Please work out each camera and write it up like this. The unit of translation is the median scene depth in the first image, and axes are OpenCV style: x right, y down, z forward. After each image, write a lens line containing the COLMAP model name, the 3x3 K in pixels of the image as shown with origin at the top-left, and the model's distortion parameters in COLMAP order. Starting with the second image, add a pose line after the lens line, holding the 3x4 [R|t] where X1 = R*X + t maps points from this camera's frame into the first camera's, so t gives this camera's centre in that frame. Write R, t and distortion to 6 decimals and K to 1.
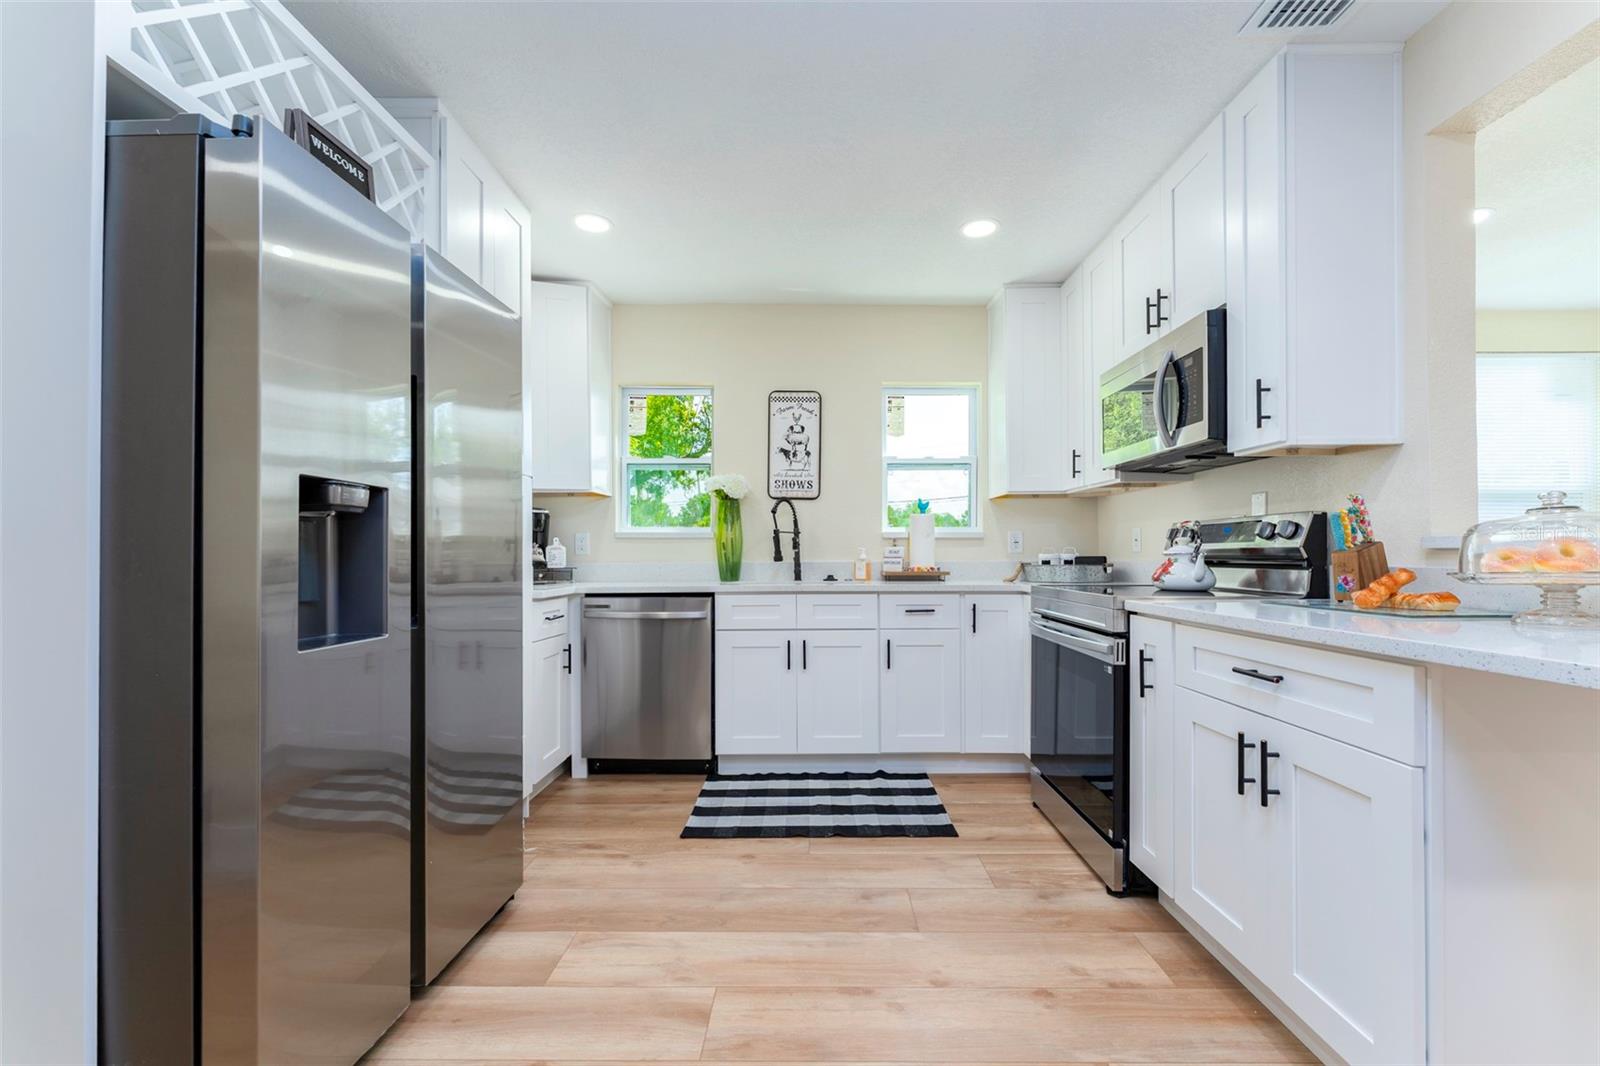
lens RADIAL K [[648.4, 0, 834.7], [0, 648.4, 552.9], [0, 0, 1]] dist [-0.001979, 0.000267]
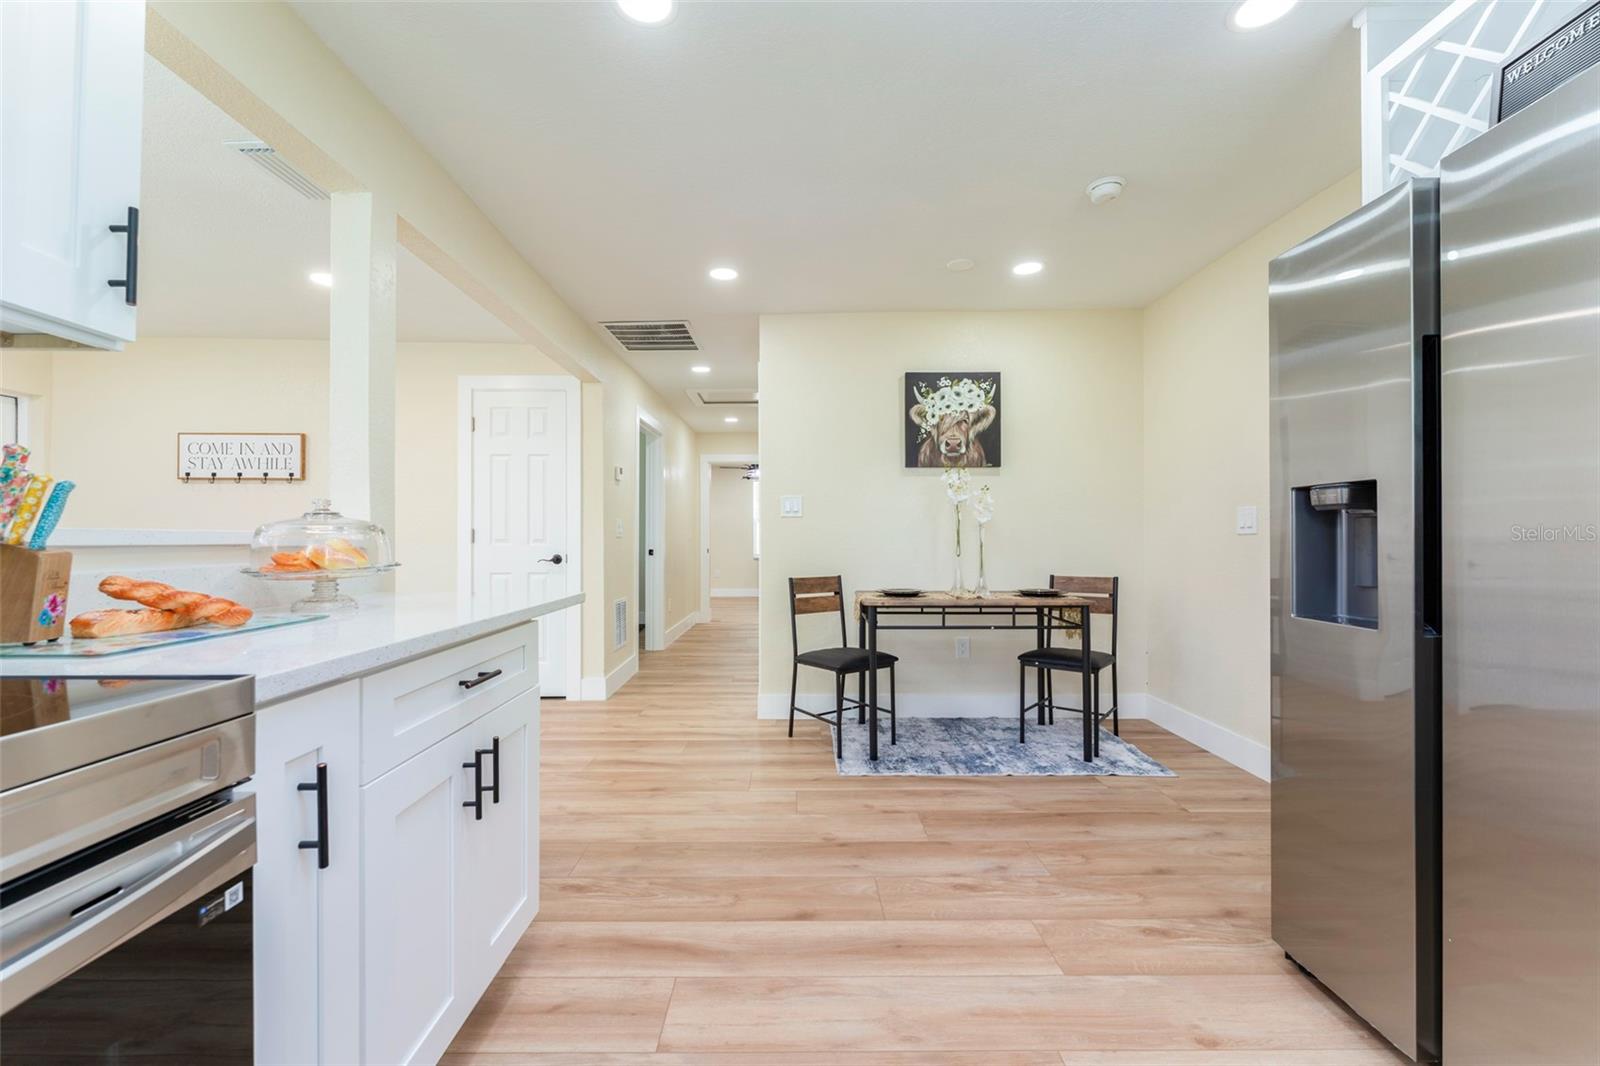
lens RADIAL K [[648.4, 0, 786.0], [0, 648.4, 533.3], [0, 0, 1]] dist [-0.001979, 0.000267]
pose [[-0.999896, 0.005075, 0.013514, 0.082617], [0.004846, 0.999844, -0.016978, -0.002573], [-0.013598, -0.016911, -0.999765, 0.843890]]
